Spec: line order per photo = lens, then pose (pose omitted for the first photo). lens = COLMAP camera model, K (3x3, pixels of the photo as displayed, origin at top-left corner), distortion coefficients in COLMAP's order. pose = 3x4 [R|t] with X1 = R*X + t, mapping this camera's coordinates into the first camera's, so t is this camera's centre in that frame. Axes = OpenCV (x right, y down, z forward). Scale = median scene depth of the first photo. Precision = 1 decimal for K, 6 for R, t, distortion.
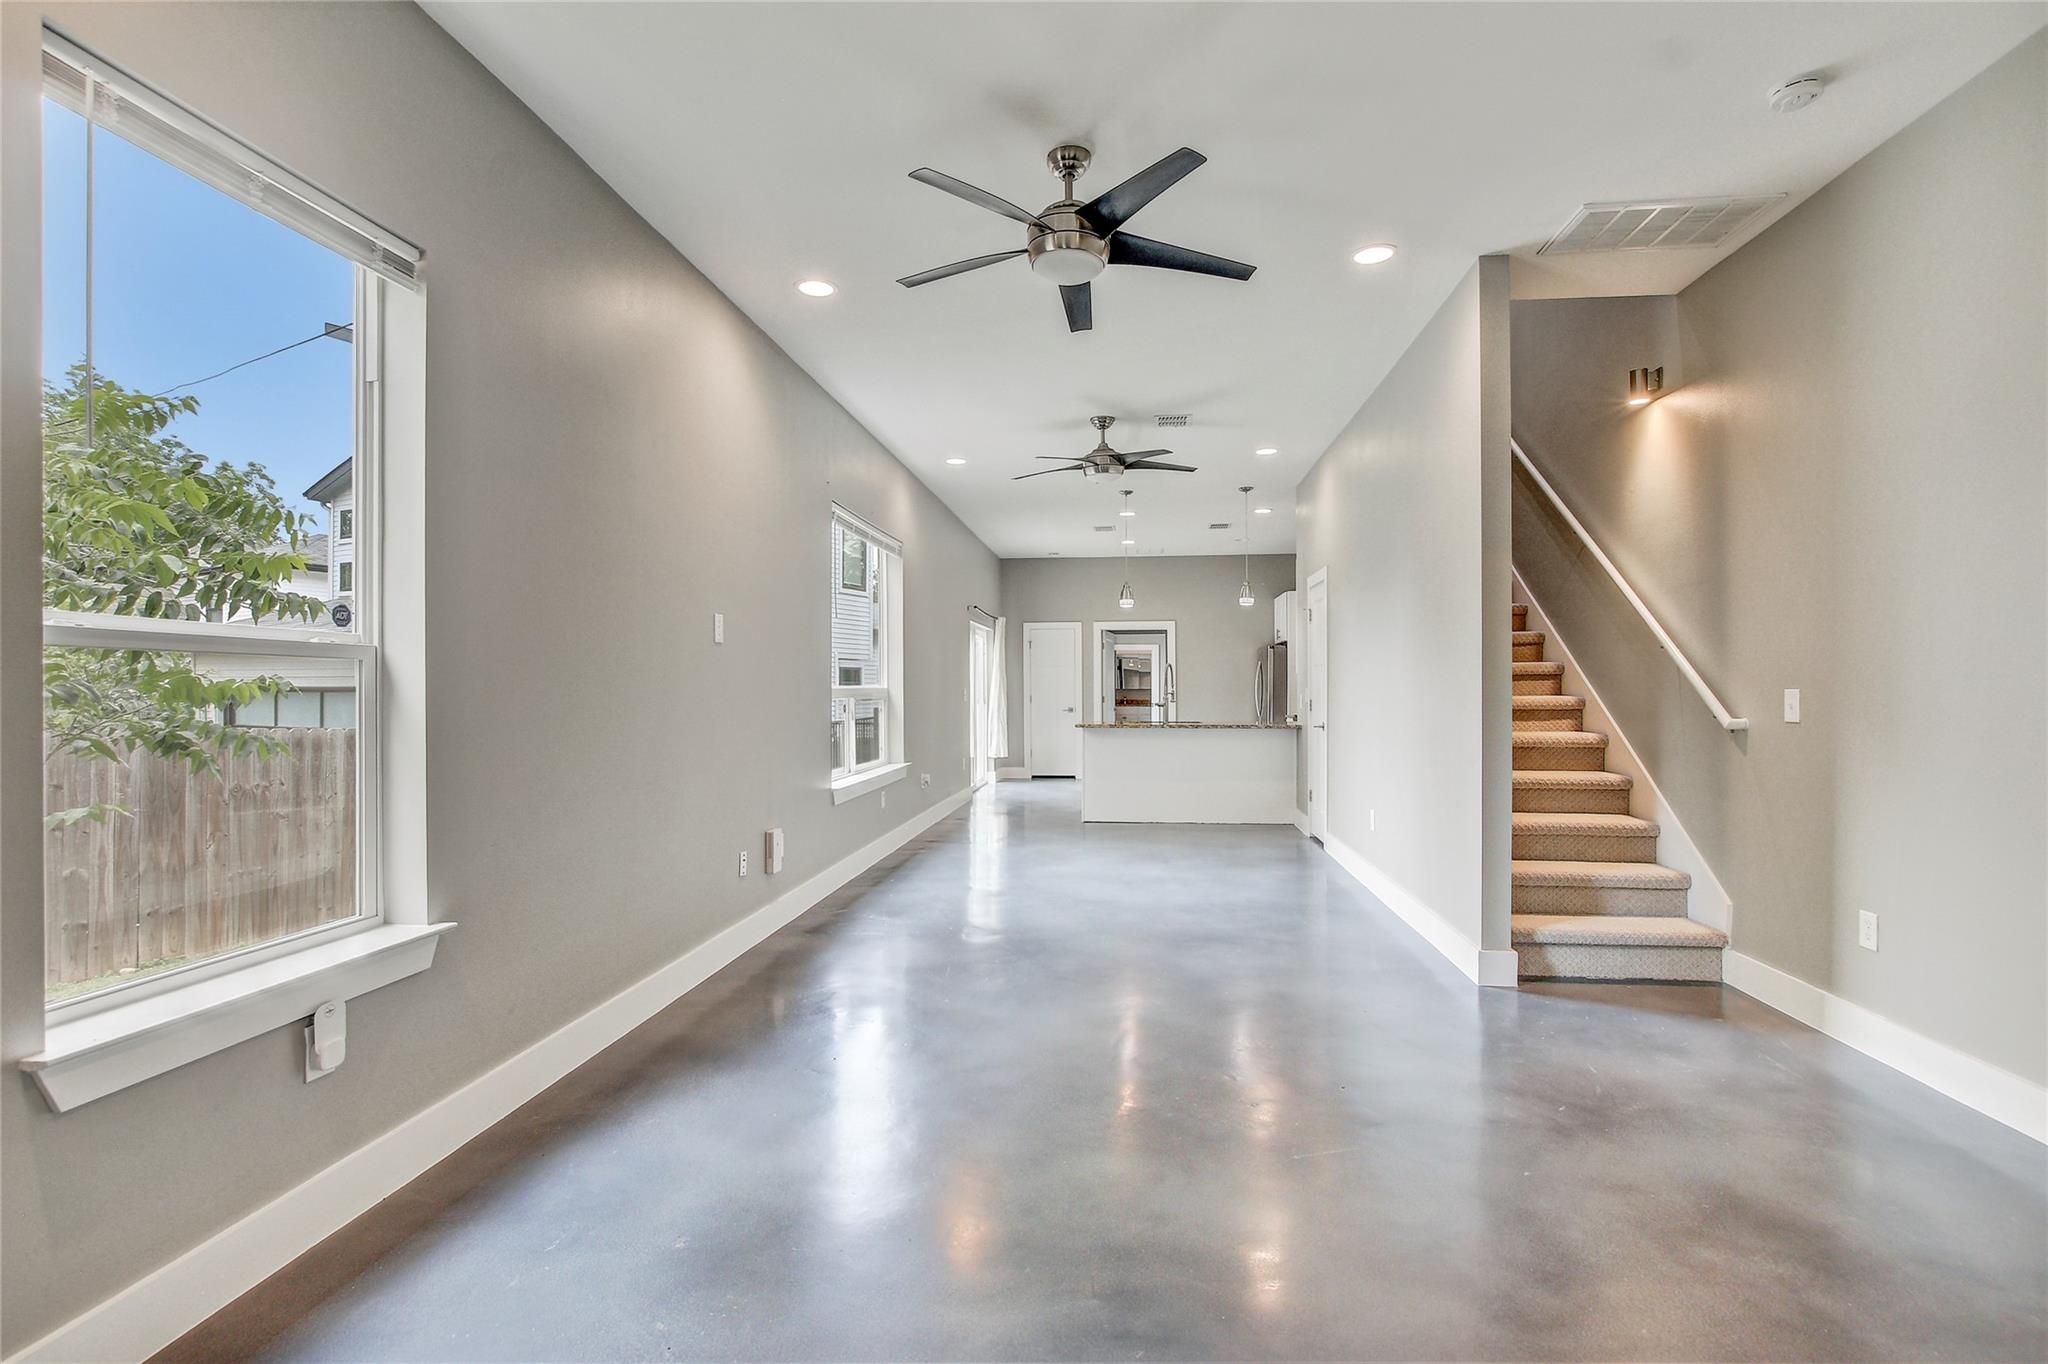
lens RADIAL K [[930.6, 0, 1028.8], [0, 930.6, 698.7], [0, 0, 1]] dist [-0.034176, 0.005232]
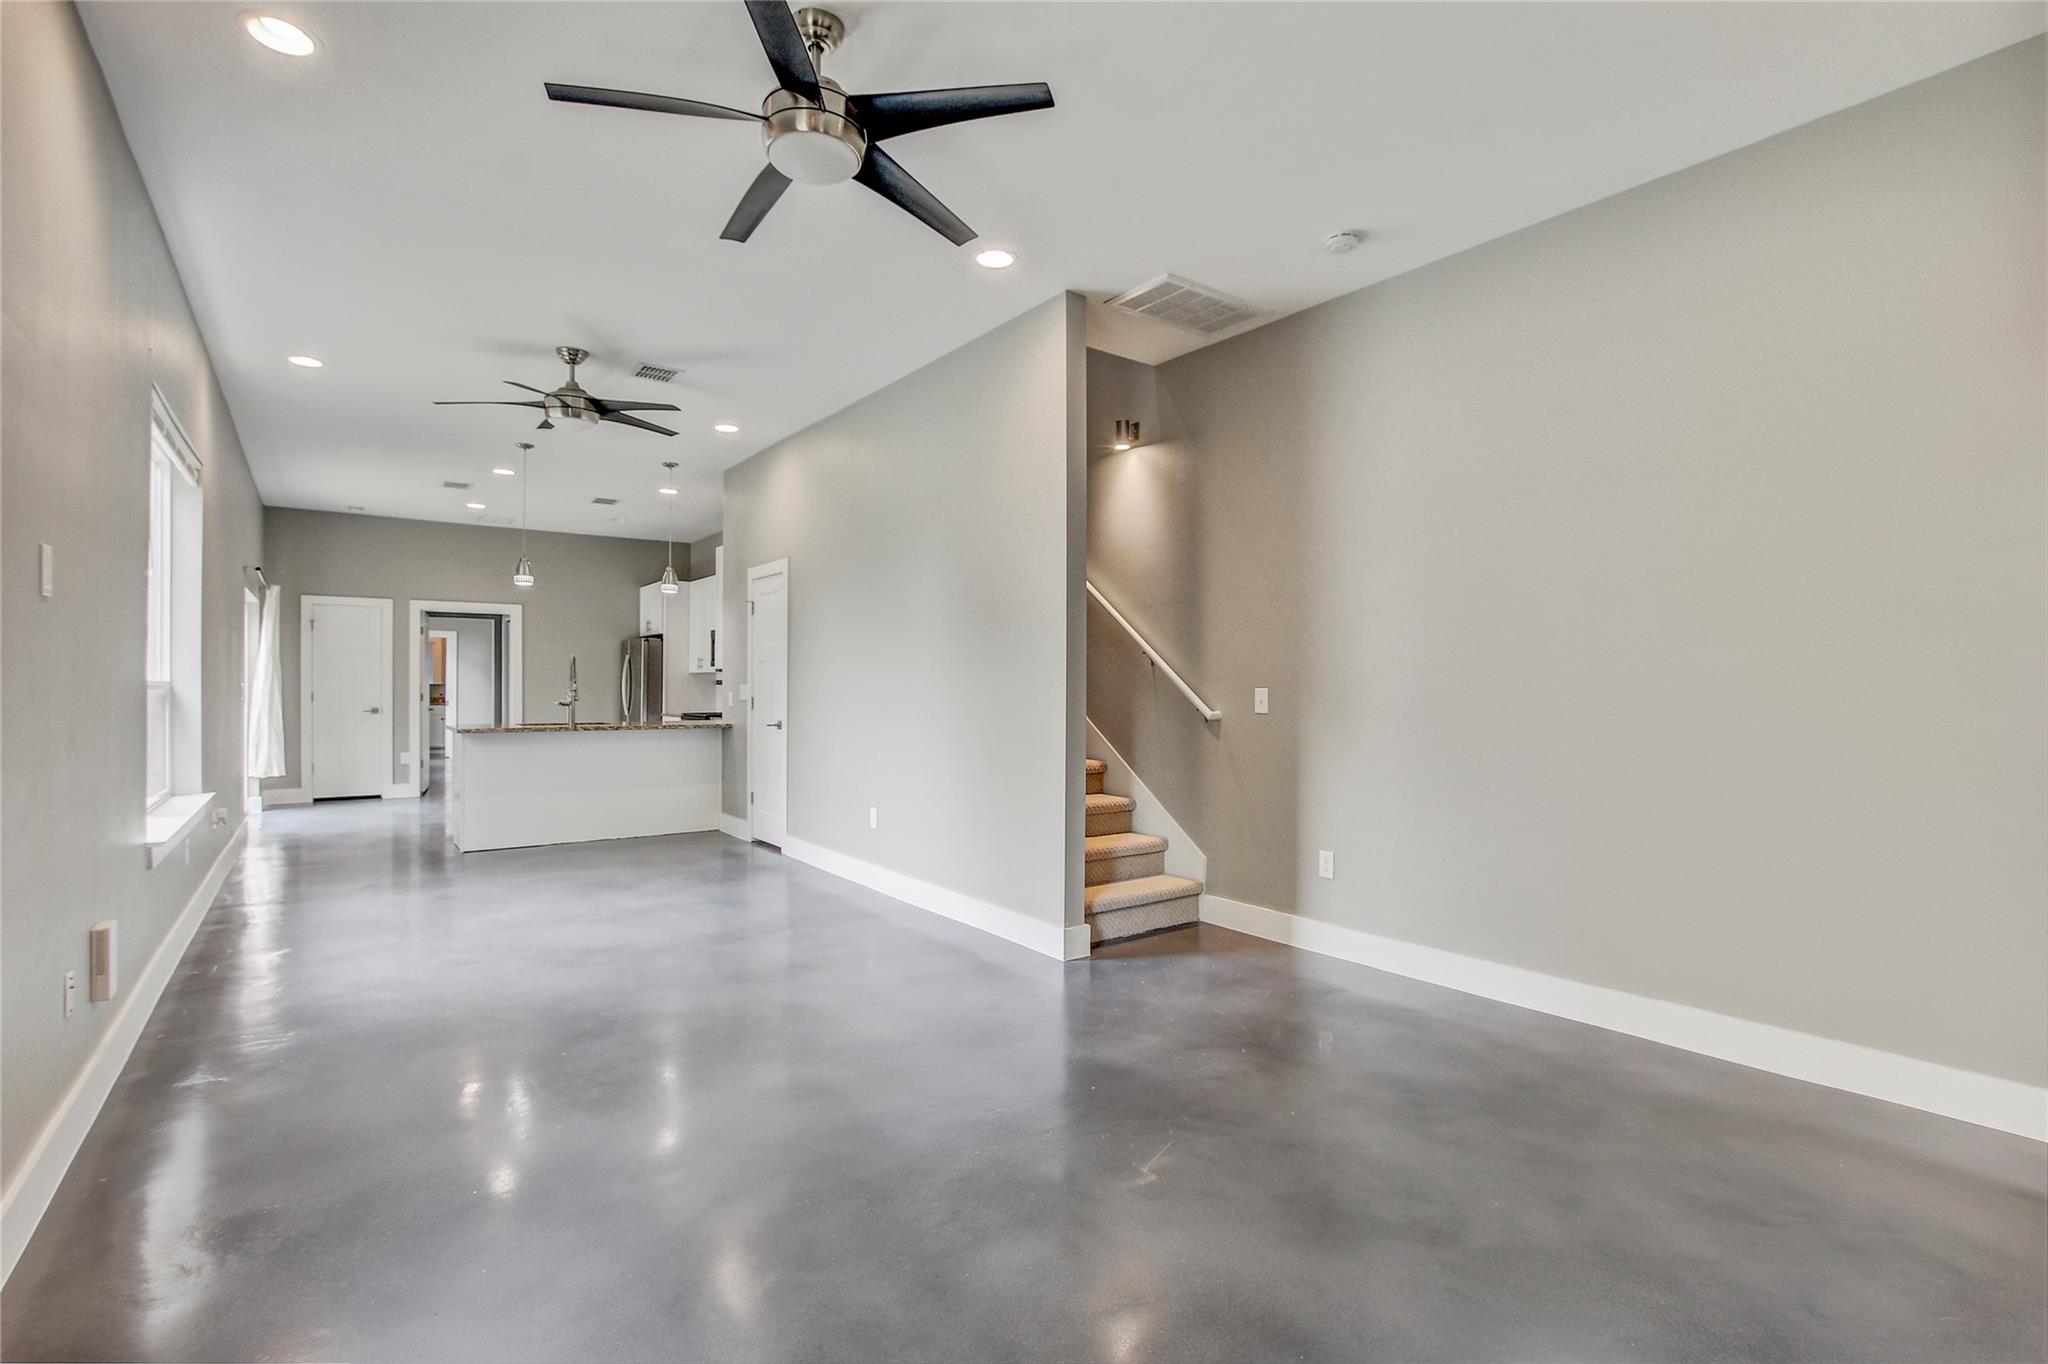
lens RADIAL K [[930.6, 0, 1022.1], [0, 930.6, 685.5], [0, 0, 1]] dist [-0.034176, 0.005232]
pose [[0.727681, 0.005991, 0.685890, -0.188321], [0.001720, 0.999943, -0.010559, -0.000373], [-0.685914, 0.008863, 0.727629, 0.150876]]
